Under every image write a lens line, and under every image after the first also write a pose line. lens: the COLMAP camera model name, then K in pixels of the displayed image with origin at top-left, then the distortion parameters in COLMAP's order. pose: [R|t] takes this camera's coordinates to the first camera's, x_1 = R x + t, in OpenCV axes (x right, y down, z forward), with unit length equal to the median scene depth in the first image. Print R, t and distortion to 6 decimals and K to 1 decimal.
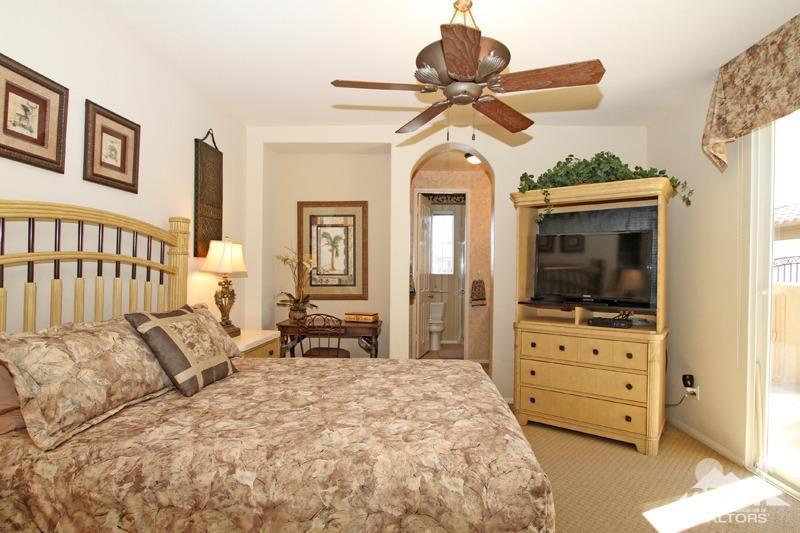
lens RADIAL K [[417.8, 0, 400.4], [0, 417.8, 265.9], [0, 0, 1]] dist [-0.015539, -0.000093]
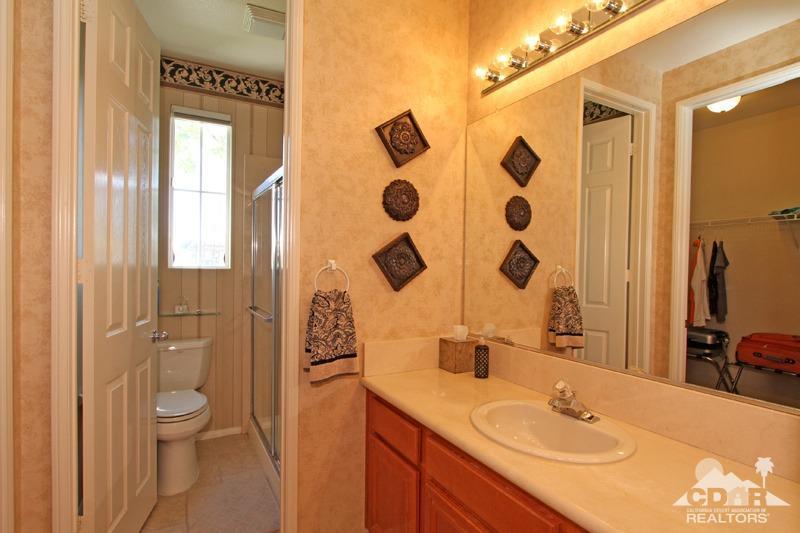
lens RADIAL K [[412.7, 0, 401.8], [0, 412.7, 268.8], [0, 0, 1]] dist [-0.004502, 0.002109]
pose [[0.854436, -0.005822, 0.519525, 0.062552], [-0.010456, 0.999542, 0.028397, 0.007339], [-0.519452, -0.029695, 0.853983, 0.587135]]
